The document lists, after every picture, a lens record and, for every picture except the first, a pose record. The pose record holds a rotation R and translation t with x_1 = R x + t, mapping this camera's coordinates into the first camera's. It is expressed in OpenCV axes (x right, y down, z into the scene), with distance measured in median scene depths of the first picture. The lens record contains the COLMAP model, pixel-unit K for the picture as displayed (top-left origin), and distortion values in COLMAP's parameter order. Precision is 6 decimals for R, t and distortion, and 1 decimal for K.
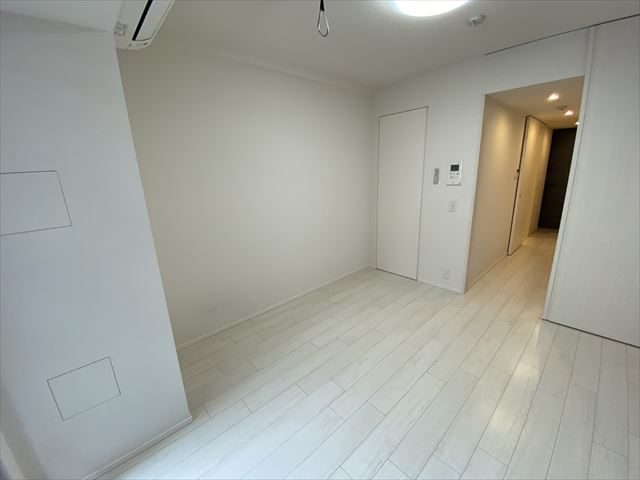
lens RADIAL K [[262.3, 0, 318.7], [0, 262.3, 237.6], [0, 0, 1]] dist [0.000550, -0.000394]
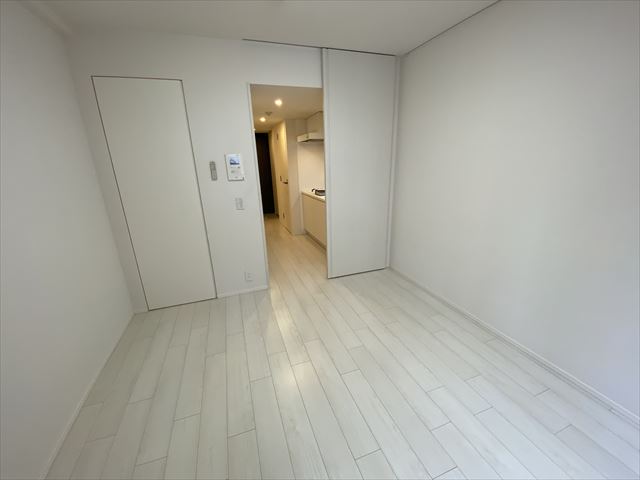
lens RADIAL K [[262.3, 0, 318.7], [0, 262.3, 237.6], [0, 0, 1]] dist [0.000550, -0.000394]
pose [[0.392685, -0.254198, 0.883845, -0.213582], [0.245900, 0.955073, 0.165432, -0.088978], [-0.886189, 0.152375, 0.437551, 0.374021]]
